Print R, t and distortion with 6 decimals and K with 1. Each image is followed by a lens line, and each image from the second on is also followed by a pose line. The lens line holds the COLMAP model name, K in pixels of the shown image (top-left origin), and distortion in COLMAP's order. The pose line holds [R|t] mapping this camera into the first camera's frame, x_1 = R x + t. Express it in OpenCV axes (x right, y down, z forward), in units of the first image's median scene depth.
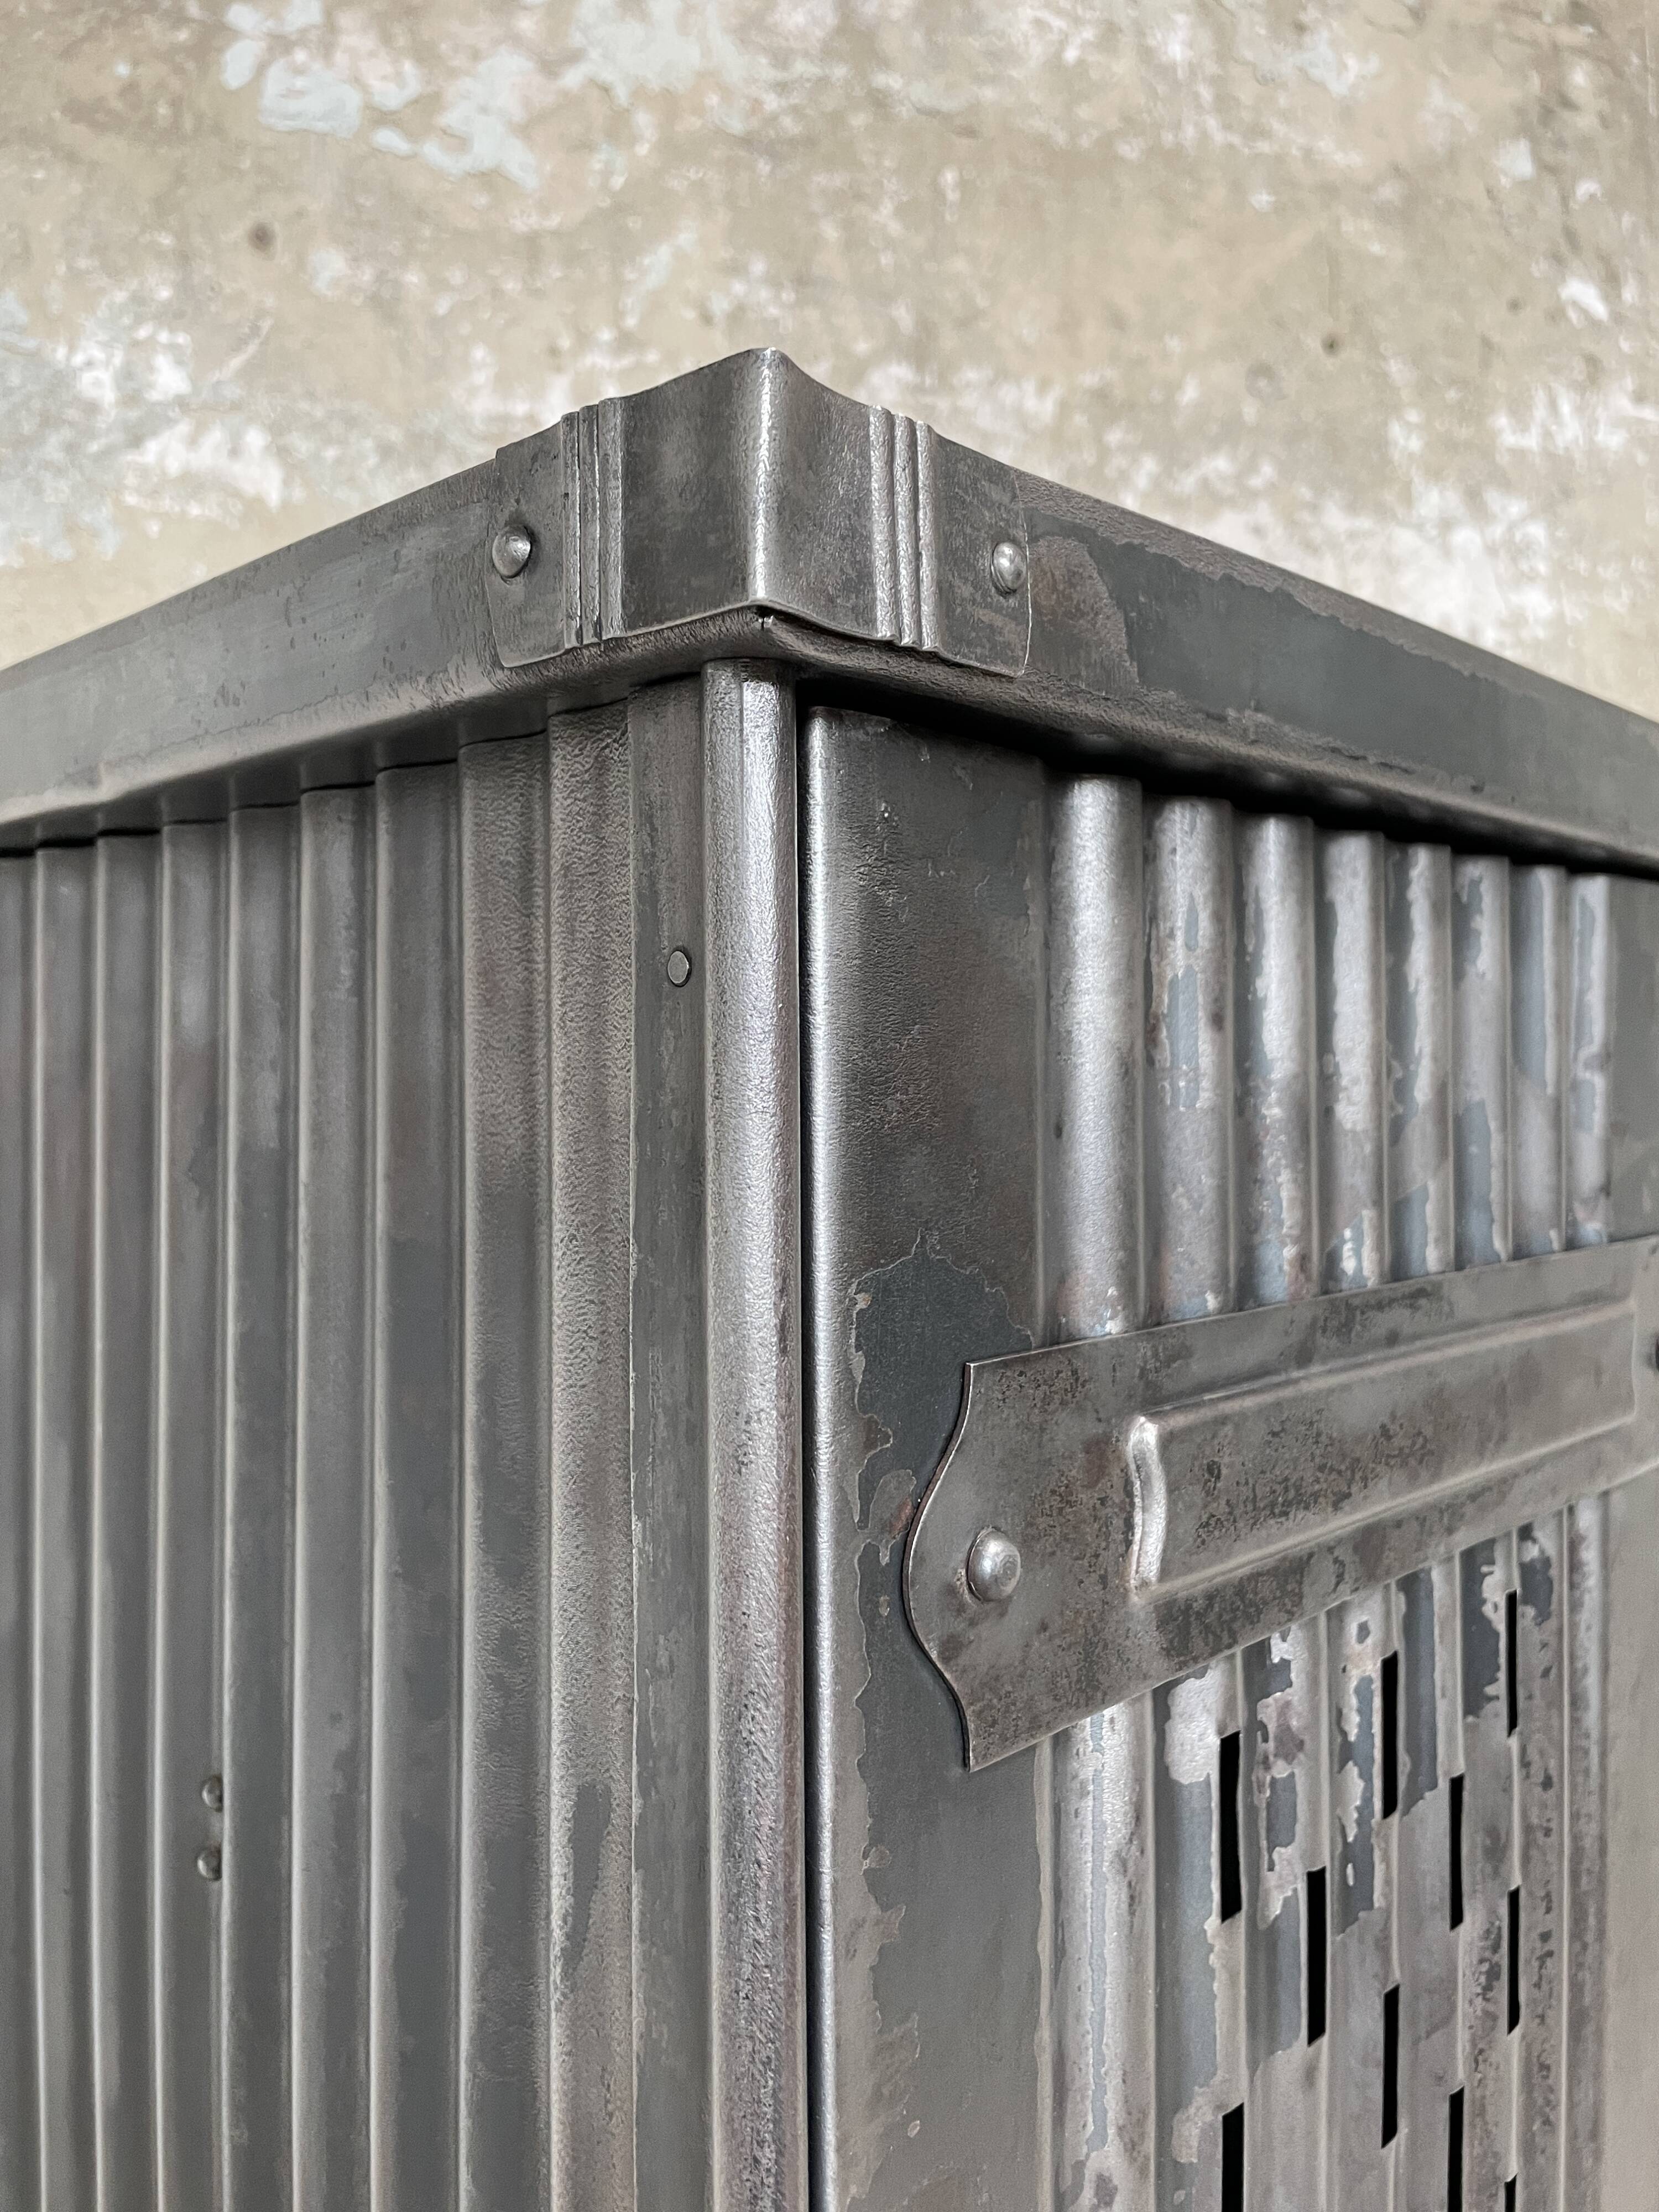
lens RADIAL K [[1637.3, 0, 829.5], [0, 1637.3, 1106.0], [0, 0, 1]] dist [0.062514, -0.084236]
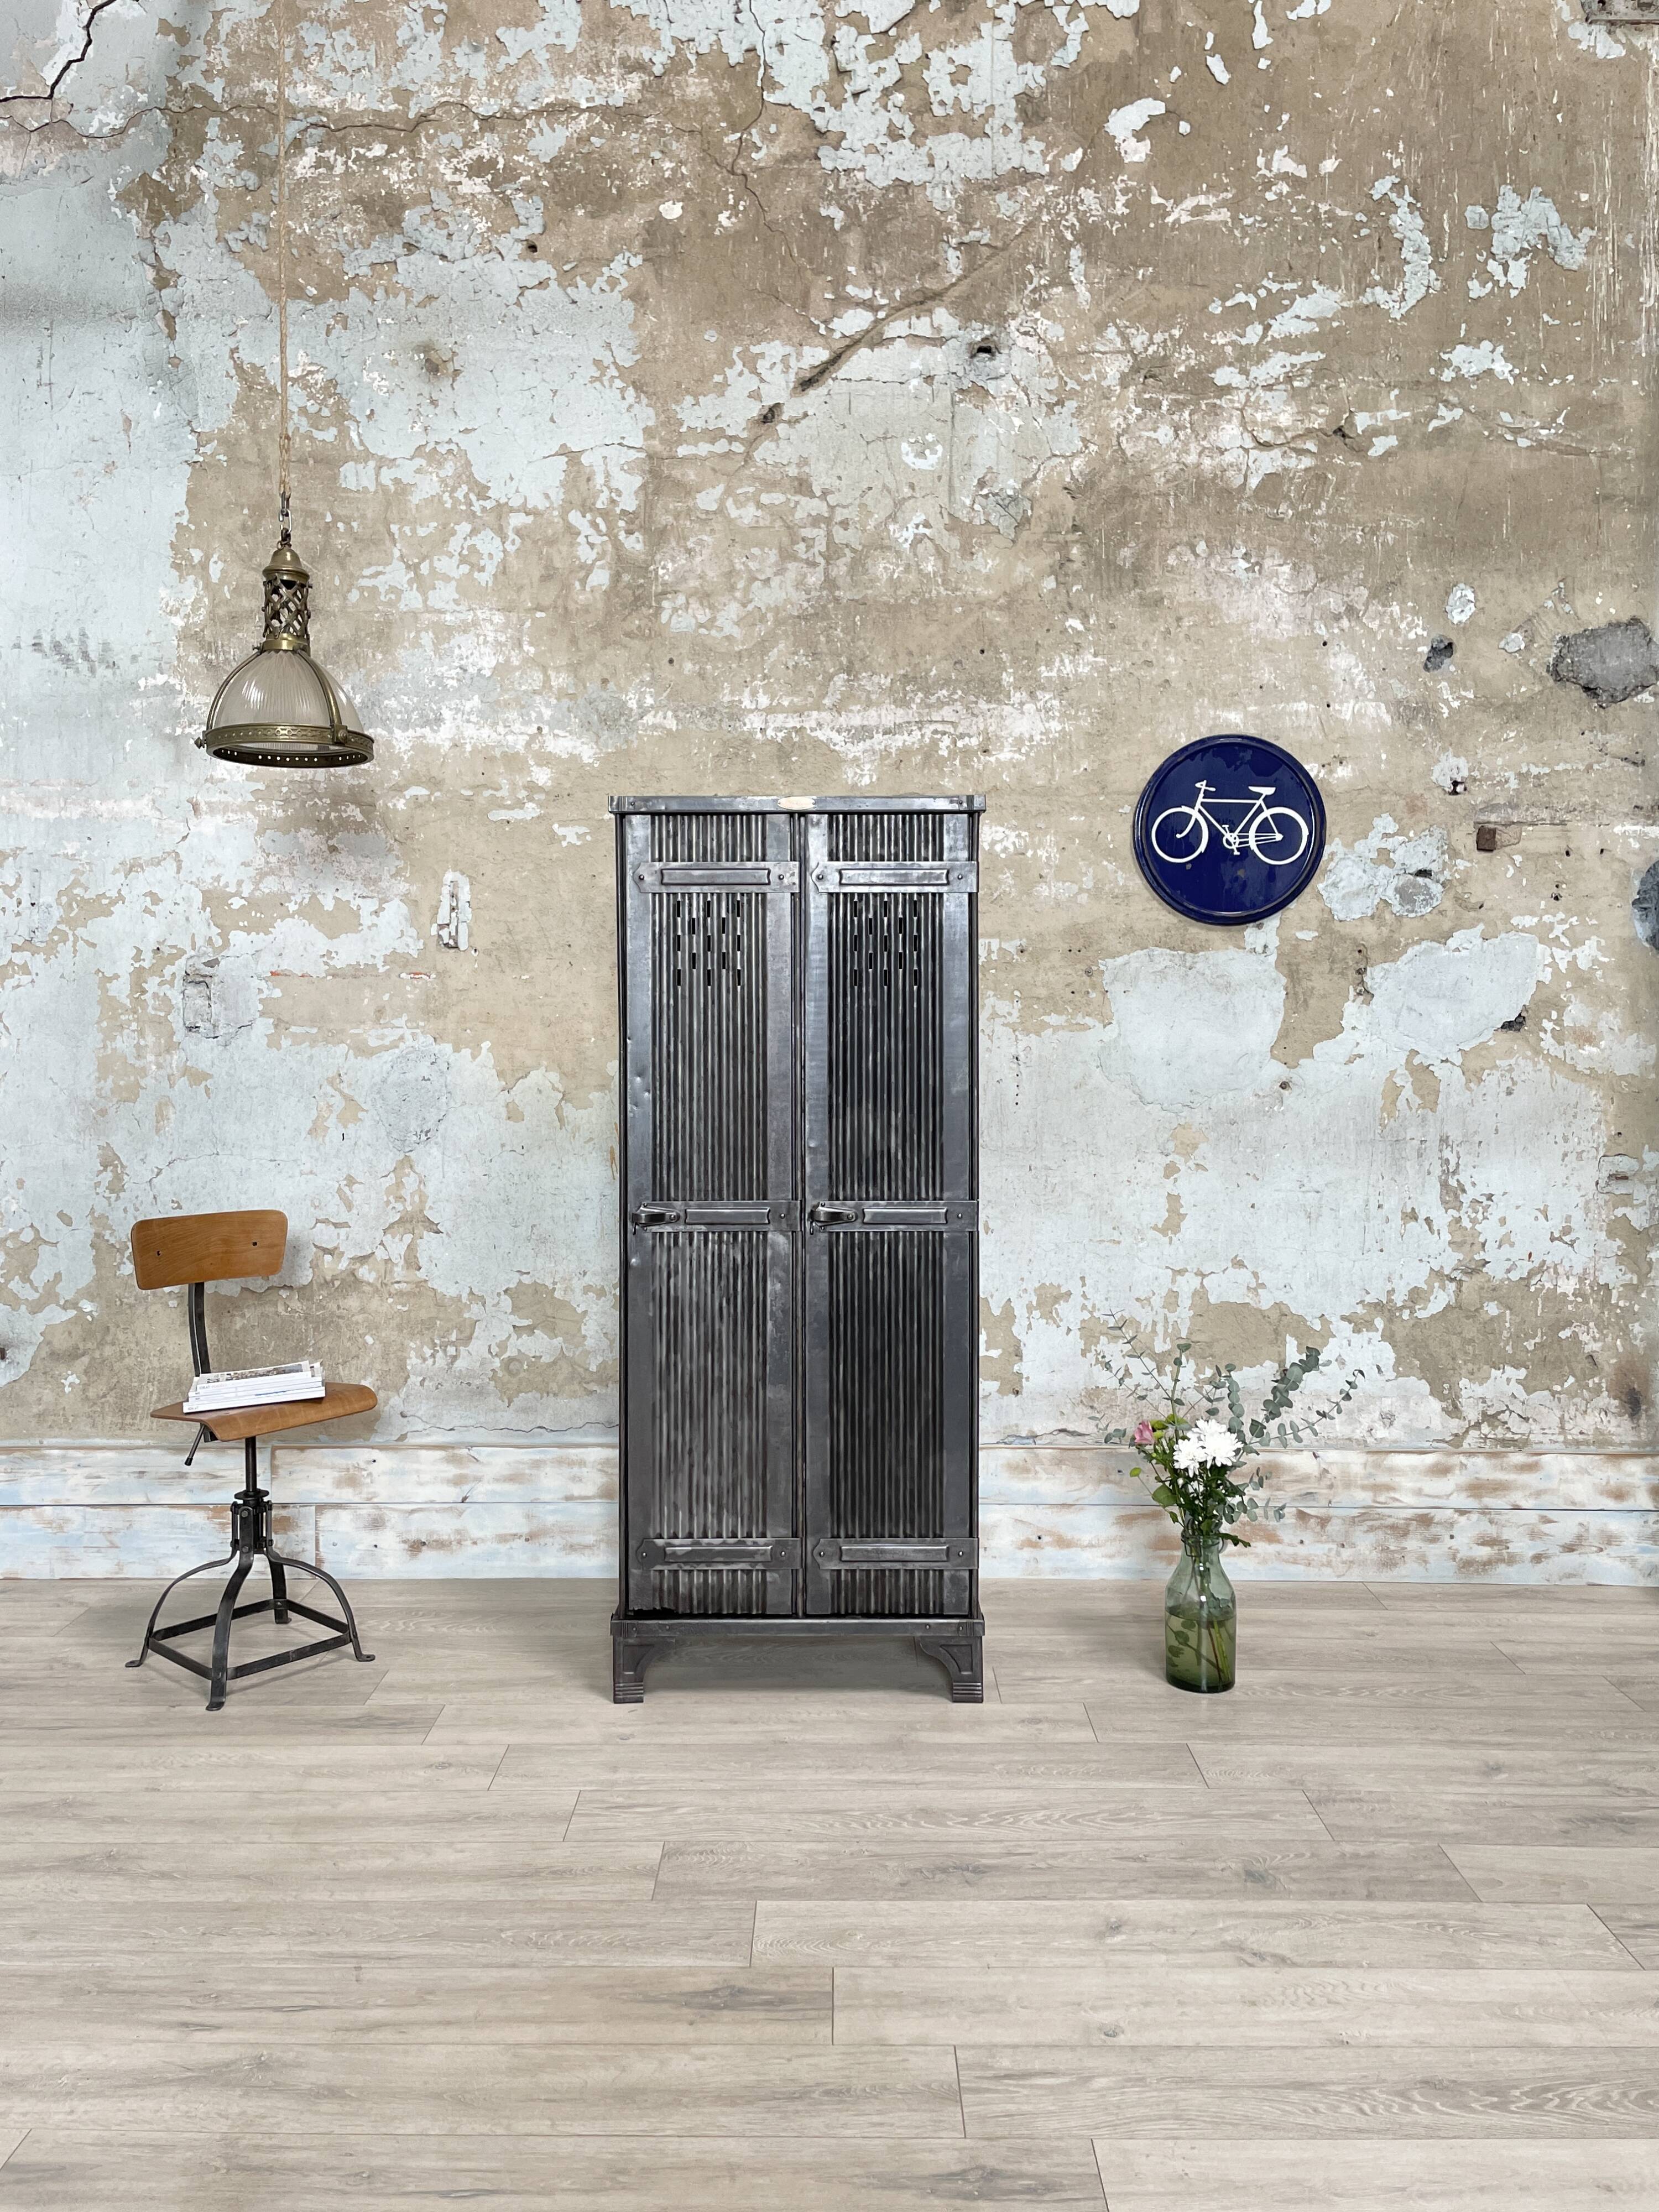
lens RADIAL K [[1659.8, 0, 826.5], [0, 1659.8, 1097.9], [0, 0, 1]] dist [0.084411, -0.104160]
pose [[0.963428, 0.011355, -0.267727, 0.947286], [-0.002910, 0.999486, 0.031922, 0.331433], [0.267952, -0.029976, 0.962966, -2.397500]]
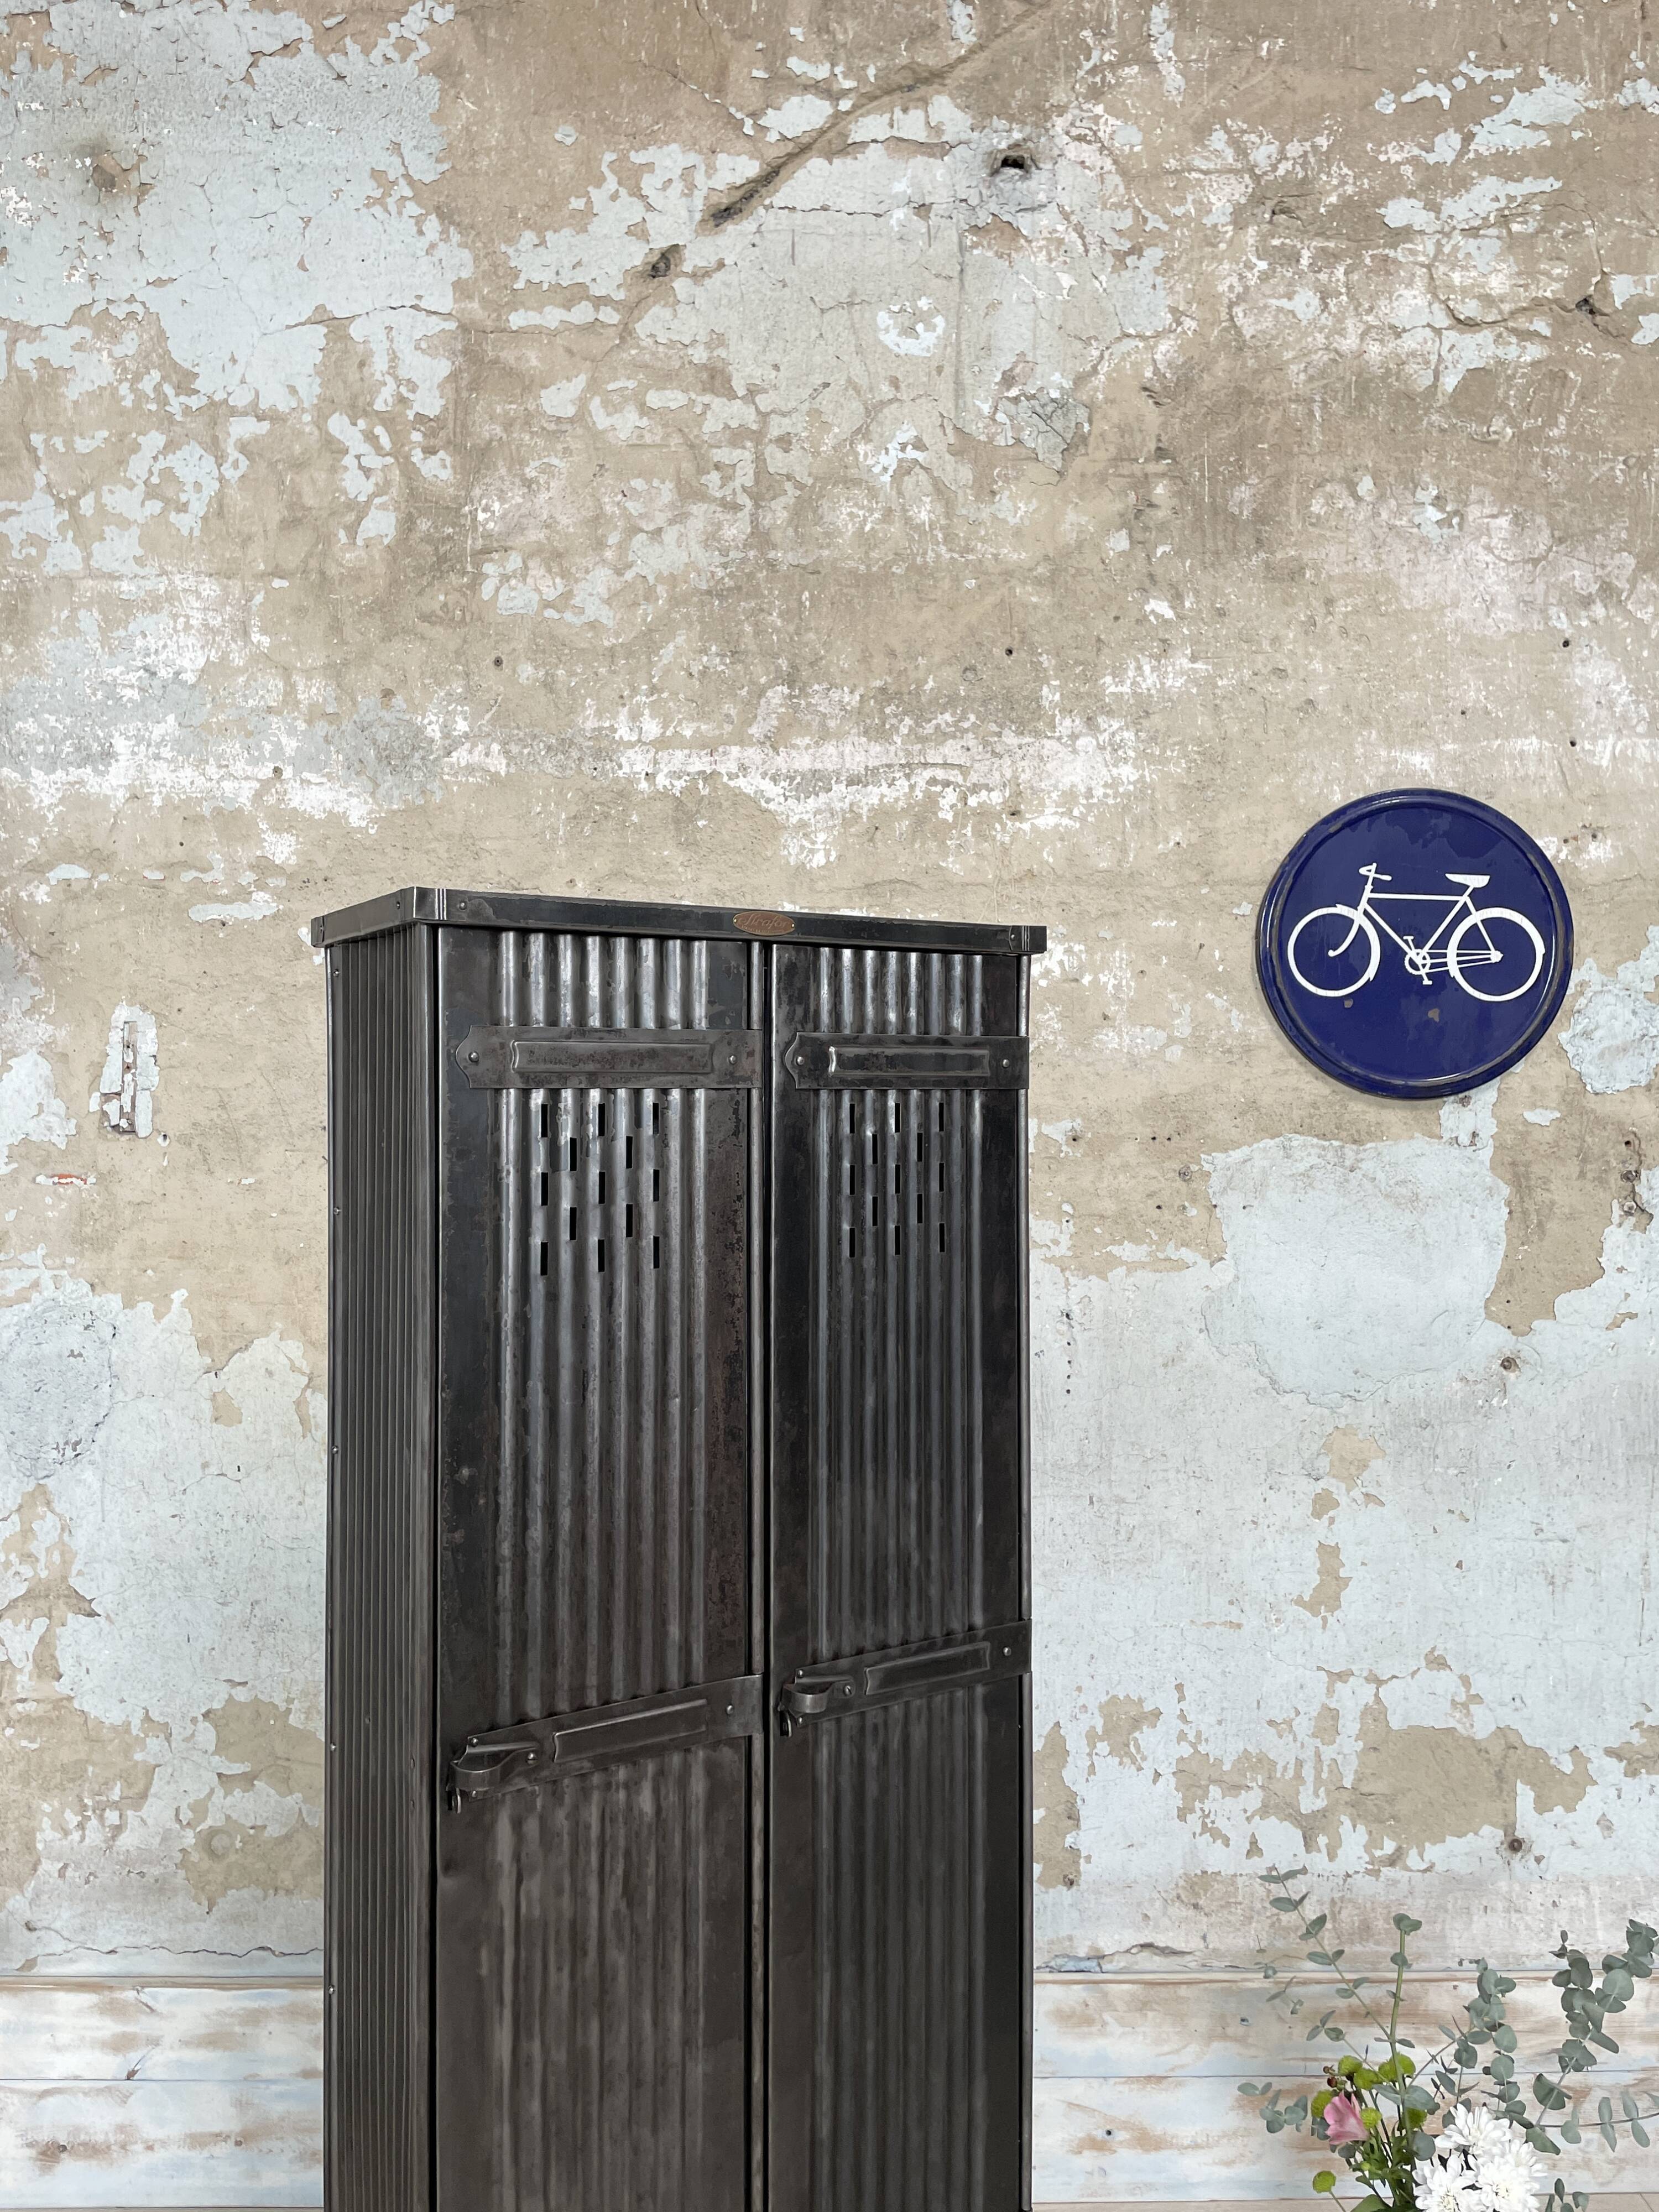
lens RADIAL K [[1659.8, 0, 826.5], [0, 1659.8, 1097.9], [0, 0, 1]] dist [0.084411, -0.104160]
pose [[0.969115, 0.006083, -0.246536, 0.621805], [-0.005747, 0.999981, 0.002081, 0.078934], [0.246544, -0.000600, 0.969131, -1.059068]]
